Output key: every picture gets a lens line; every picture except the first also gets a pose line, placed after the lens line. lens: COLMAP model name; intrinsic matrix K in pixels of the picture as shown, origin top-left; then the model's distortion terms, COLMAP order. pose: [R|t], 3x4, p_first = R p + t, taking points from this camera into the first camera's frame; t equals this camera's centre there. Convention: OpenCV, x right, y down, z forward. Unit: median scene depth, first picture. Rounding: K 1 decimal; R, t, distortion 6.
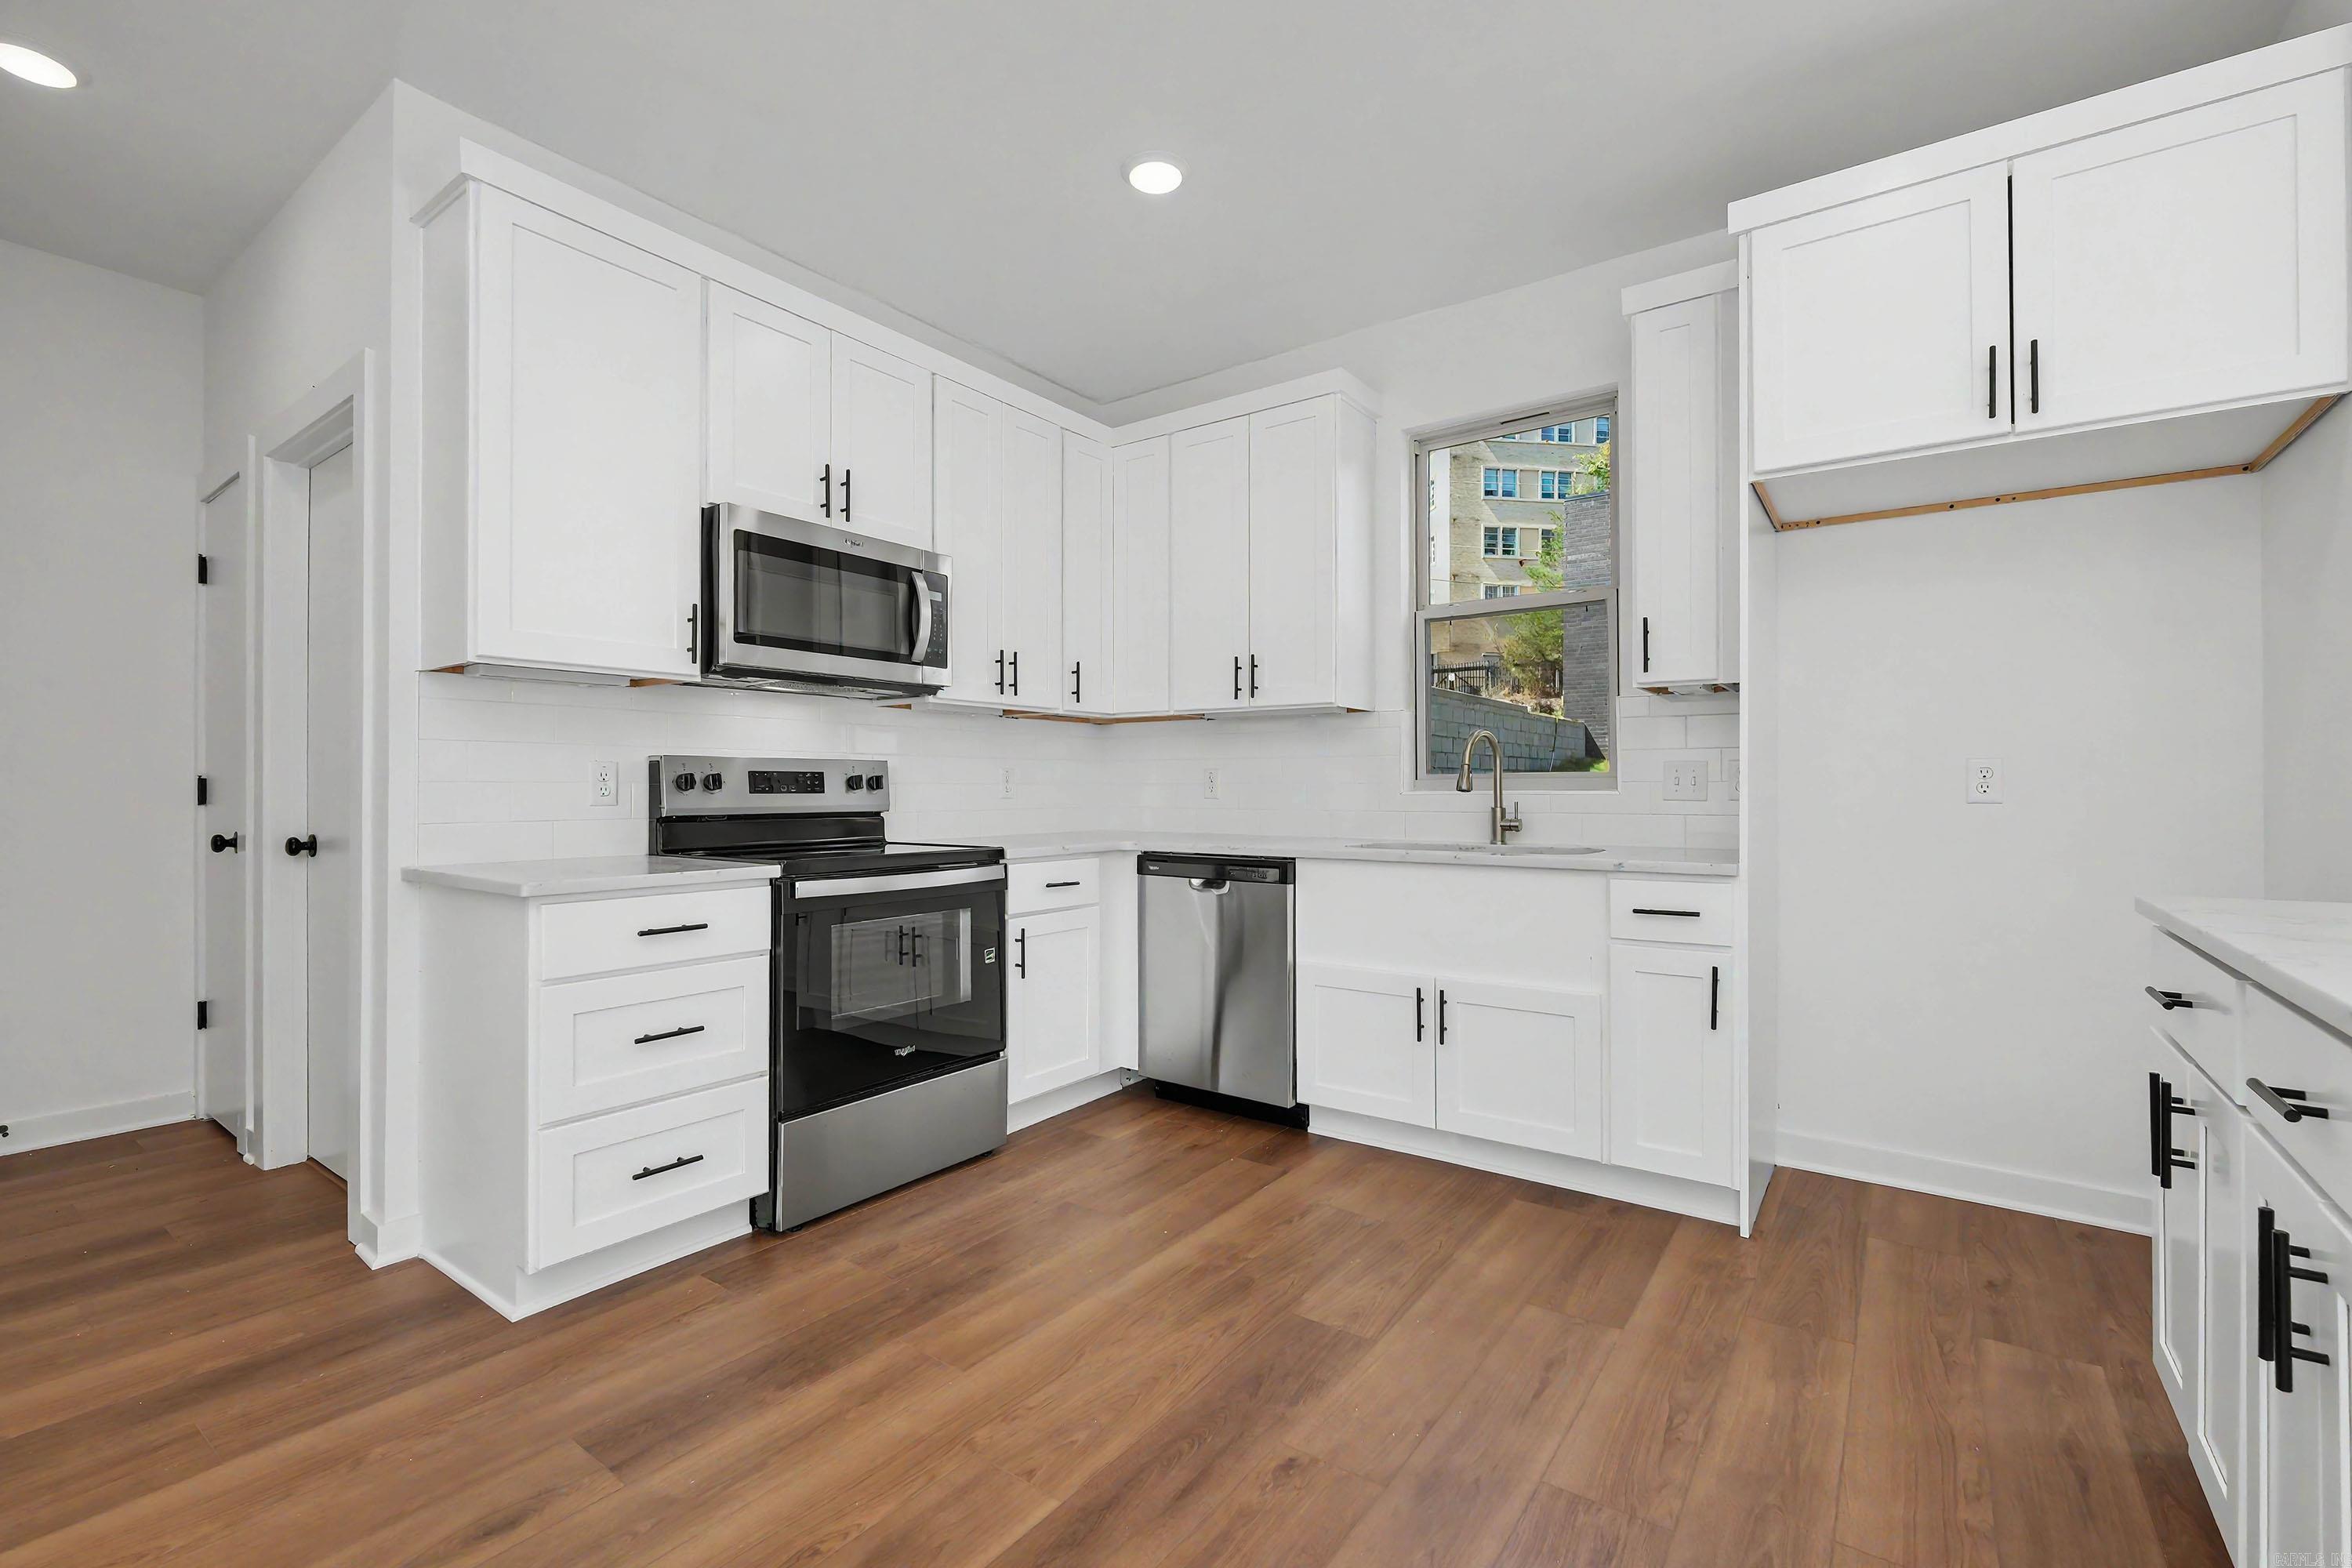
lens RADIAL K [[1030.2, 0, 1176.0], [0, 1030.2, 784.0], [0, 0, 1]] dist [-0.002483, -0.000335]
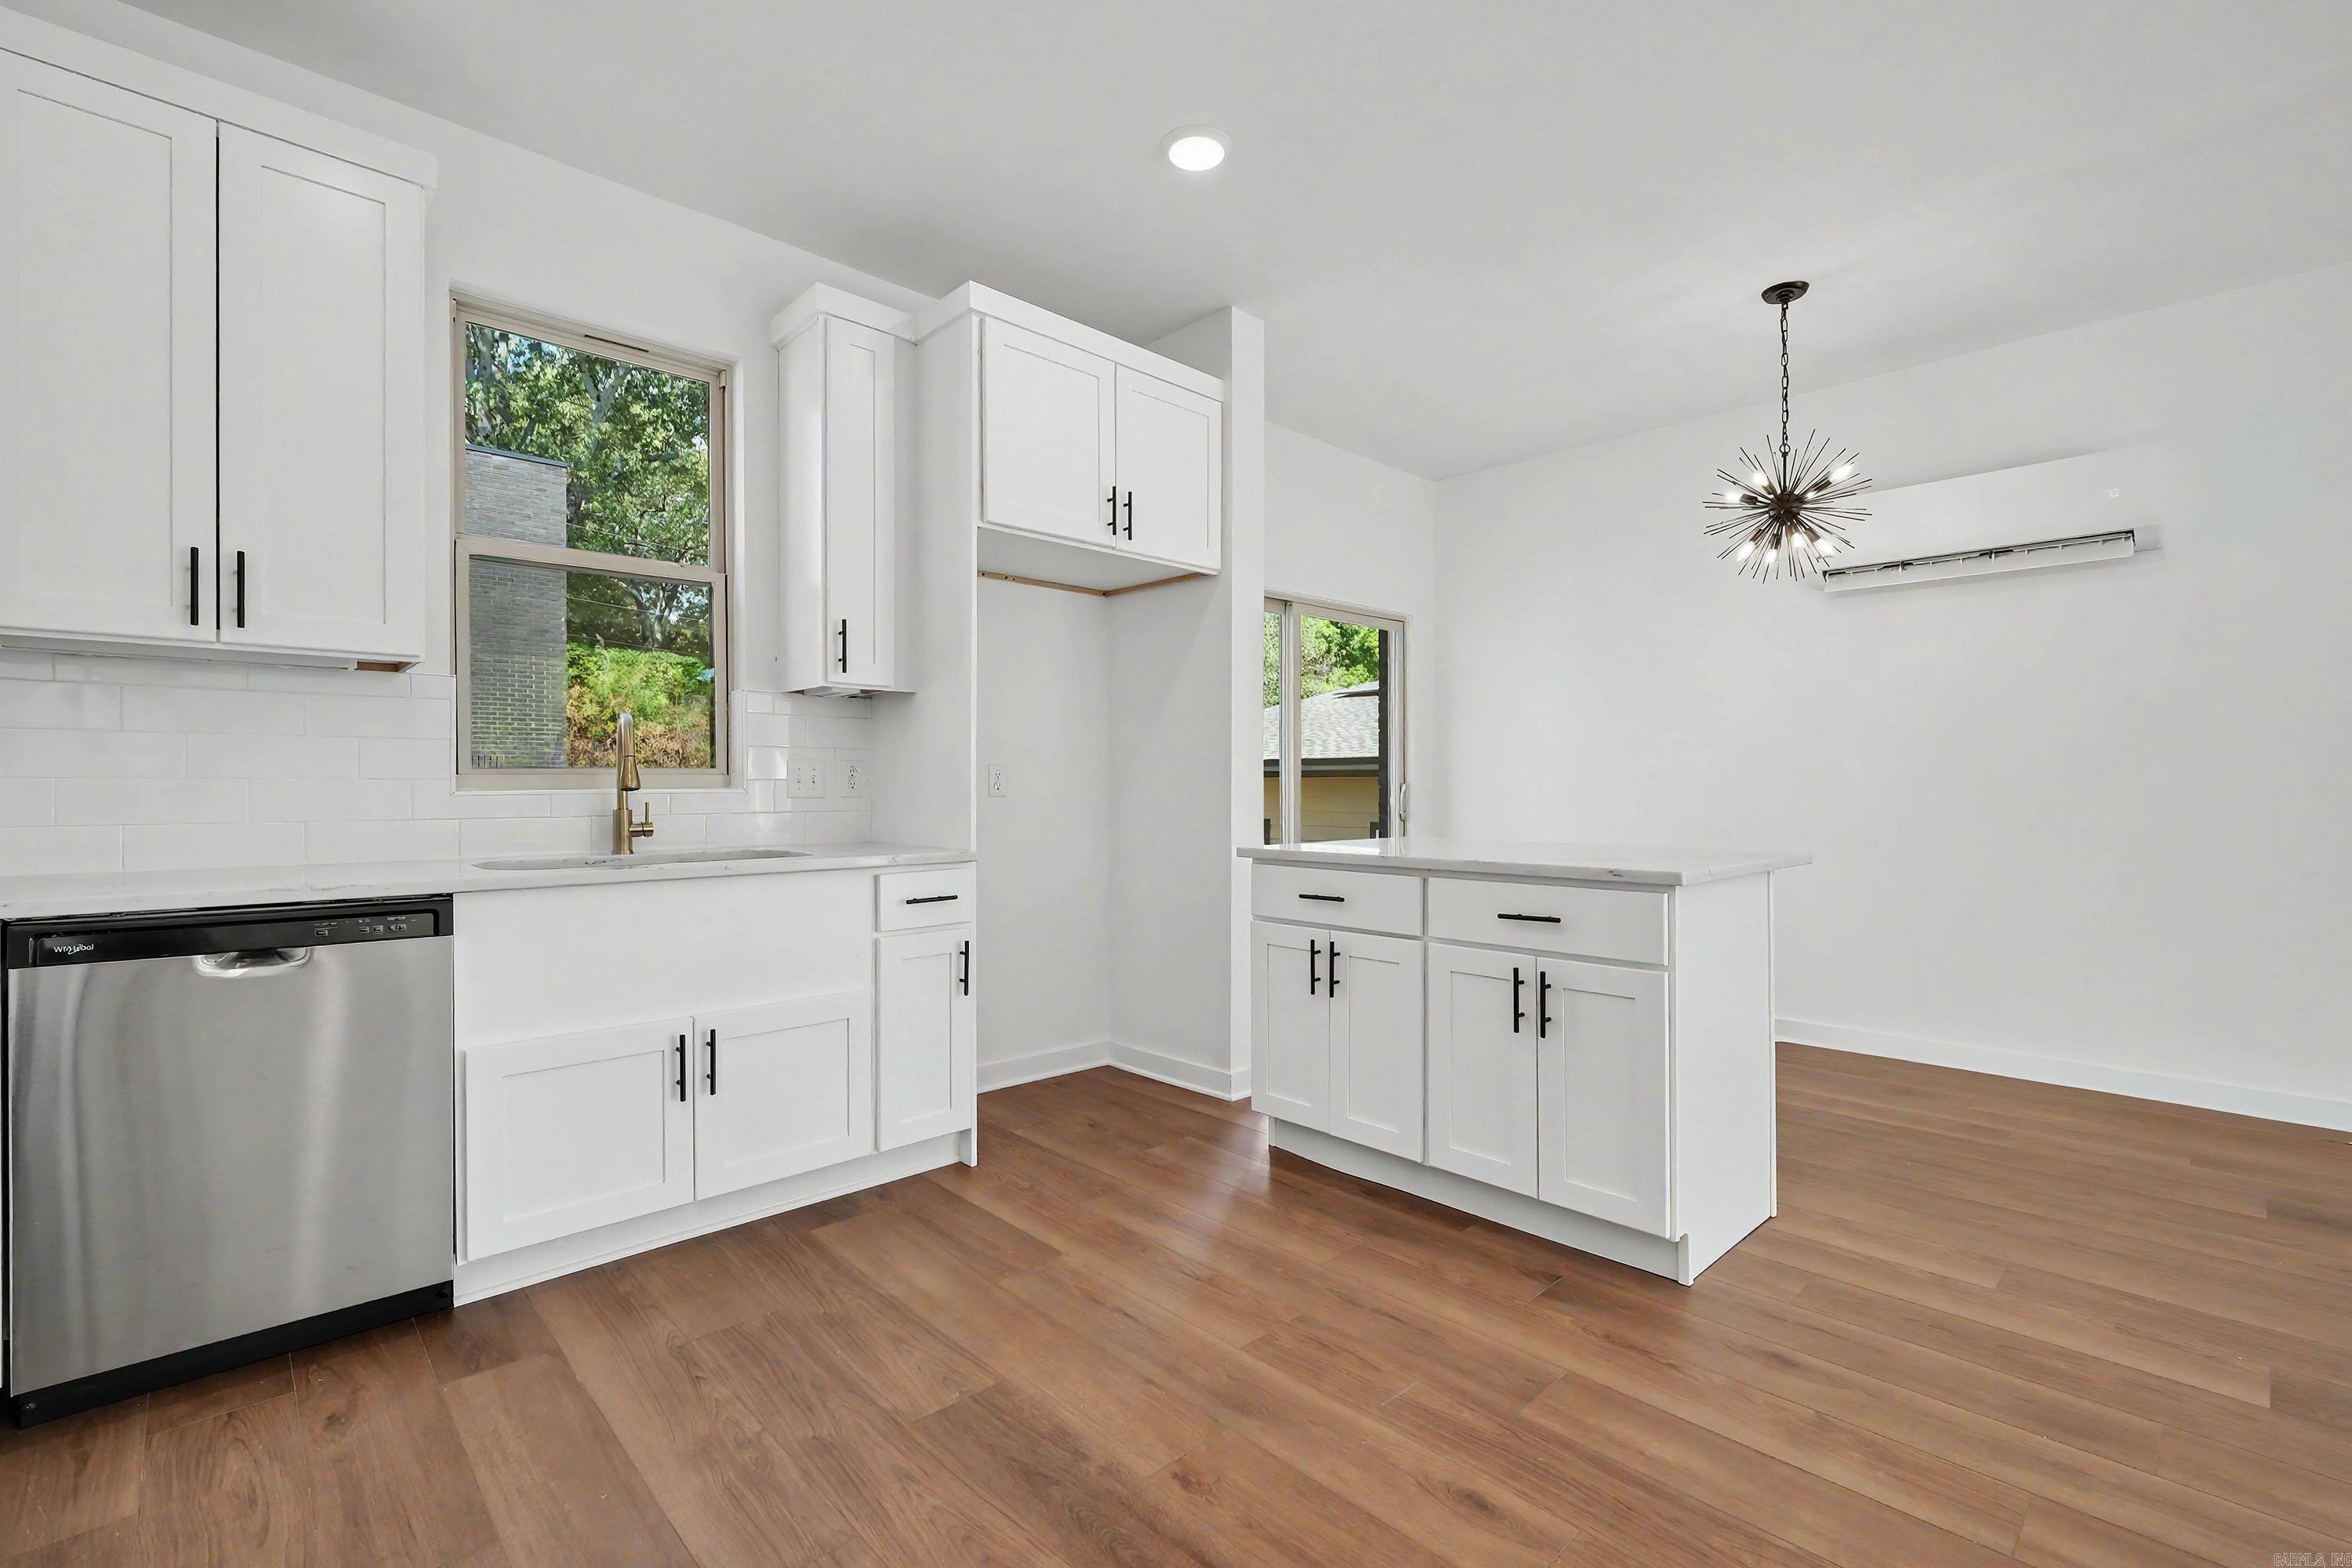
lens RADIAL K [[1031.5, 0, 1177.2], [0, 1031.5, 797.0], [0, 0, 1]] dist [-0.003235, -0.000328]
pose [[0.181228, -0.009811, 0.983392, -0.467420], [-0.003135, 0.999939, 0.010554, 0.002750], [-0.983436, -0.004996, 0.181186, 0.460382]]
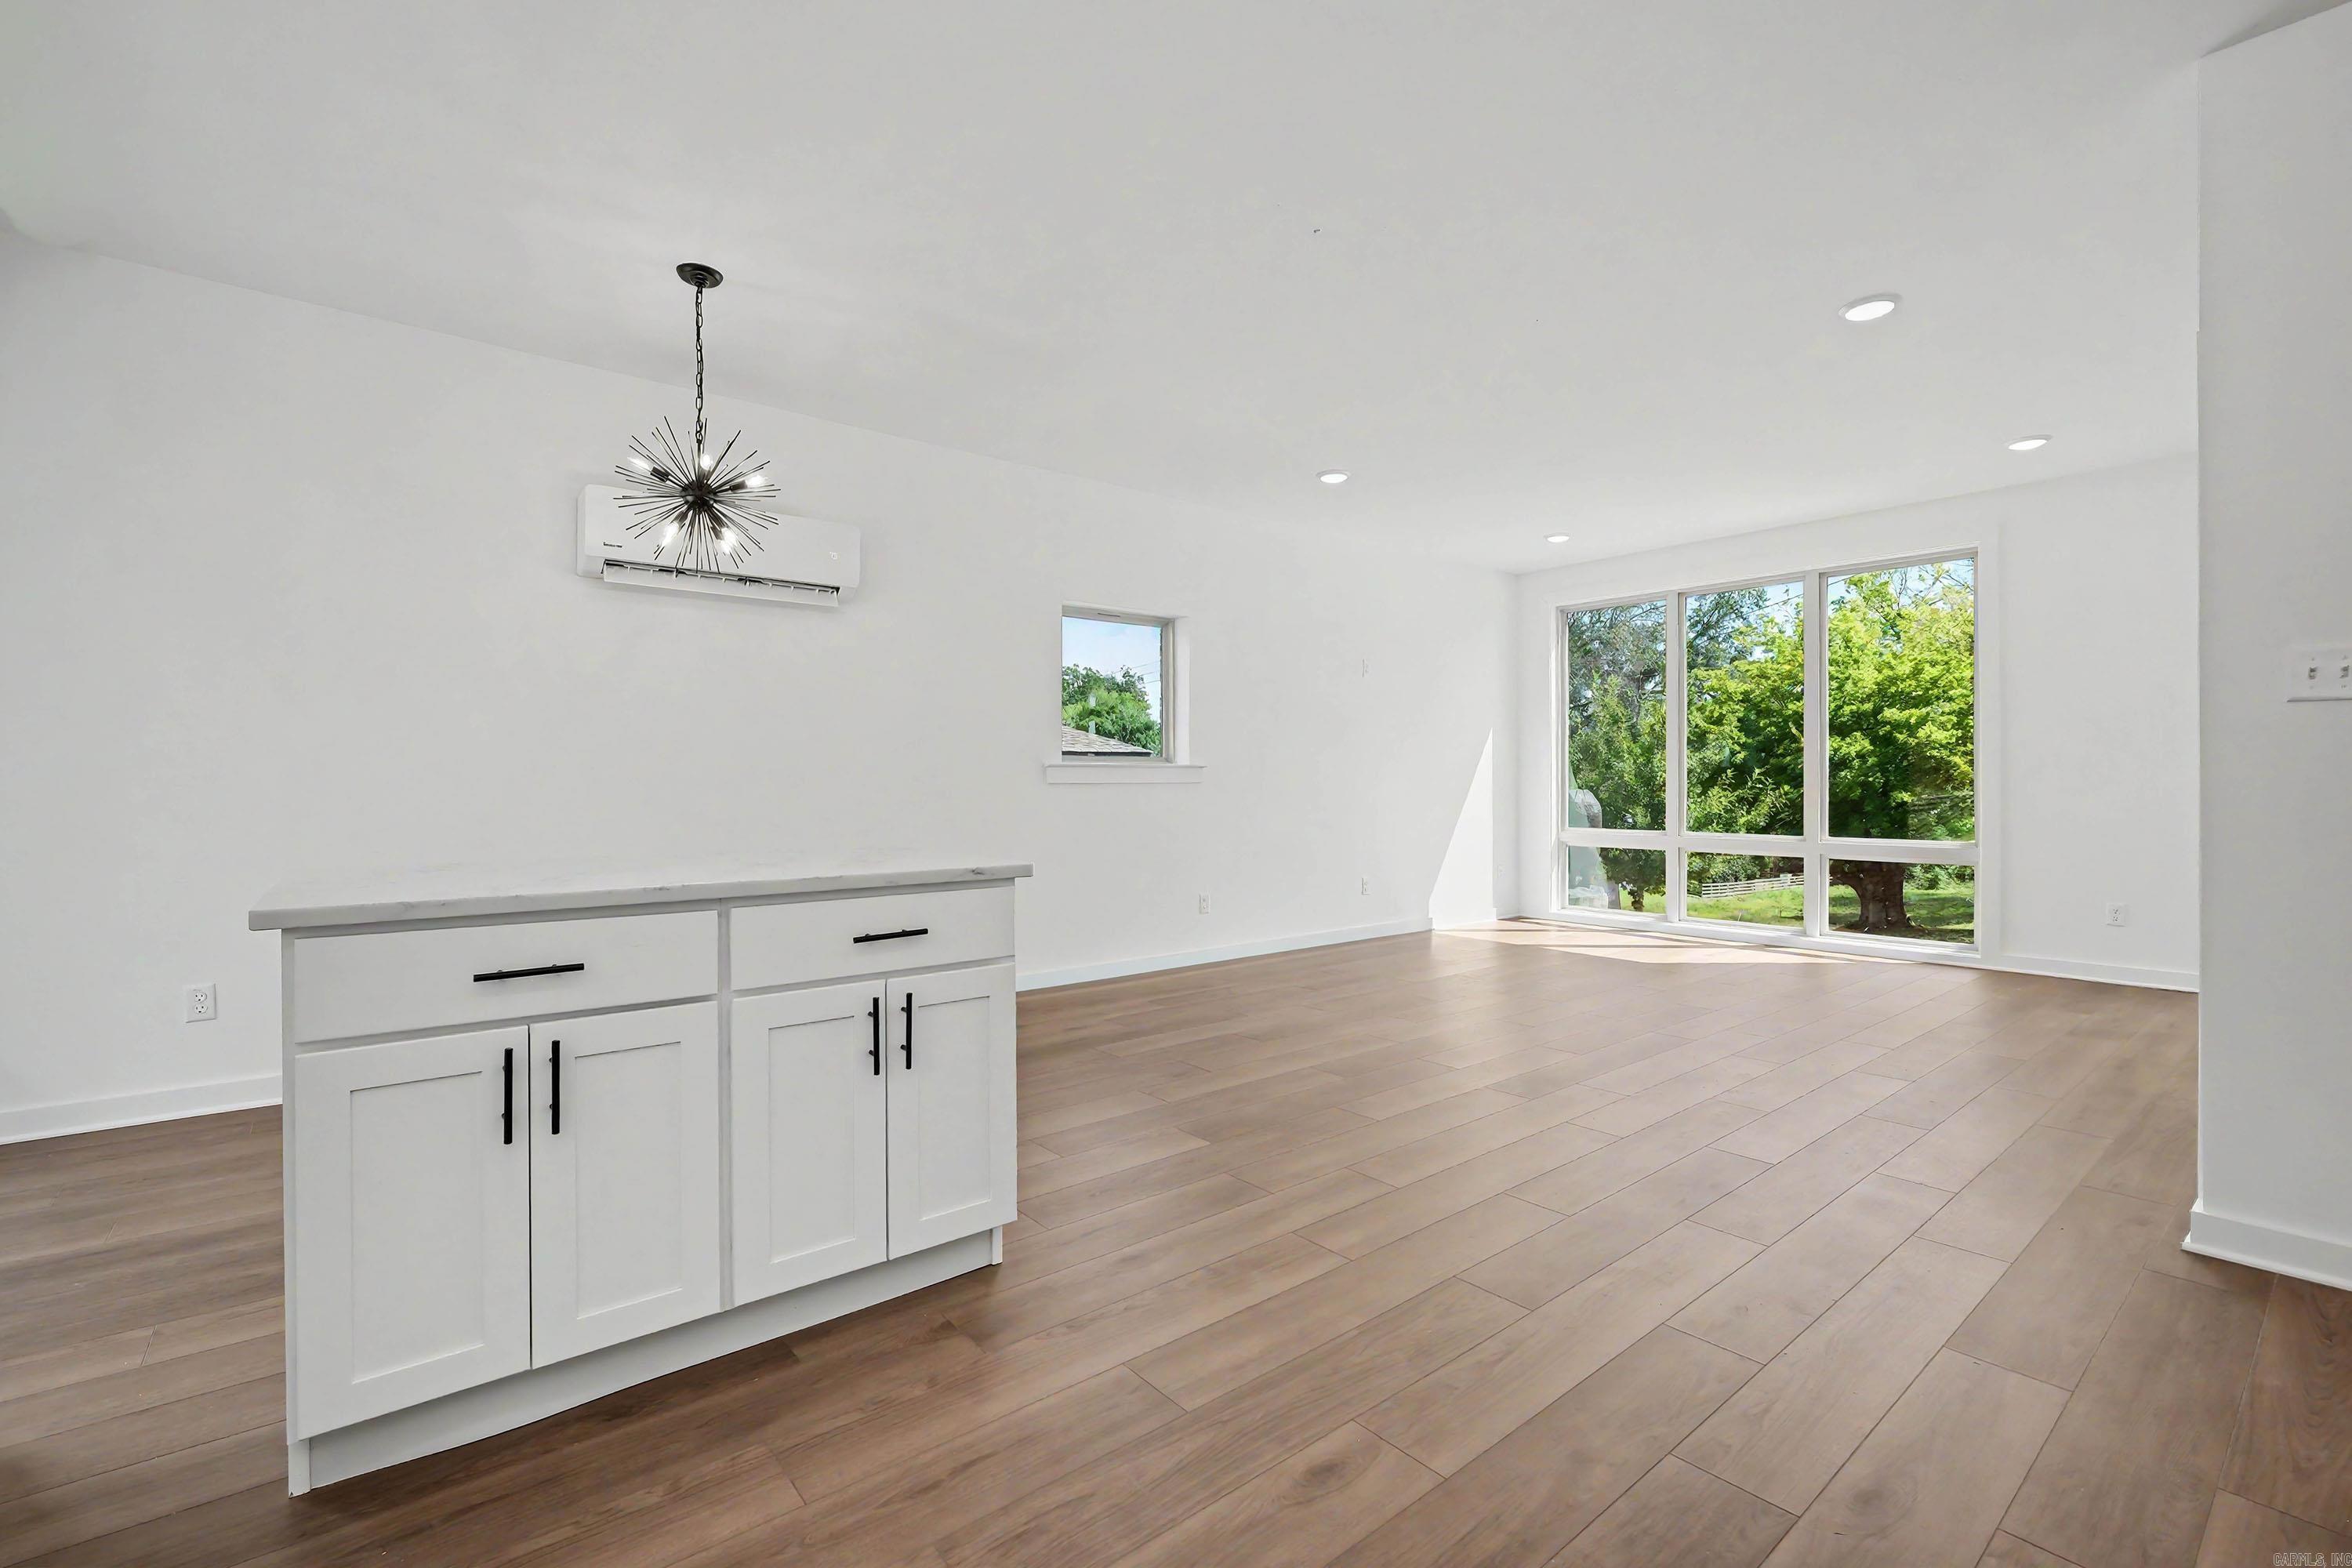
lens RADIAL K [[1022.7, 0, 1172.6], [0, 1022.7, 786.6], [0, 0, 1]] dist [-0.001140, -0.000015]
pose [[-0.966036, 0.000822, 0.258407, 0.004818], [0.000959, 0.999999, 0.000403, 0.004885], [-0.258407, 0.000637, -0.966036, 0.940833]]
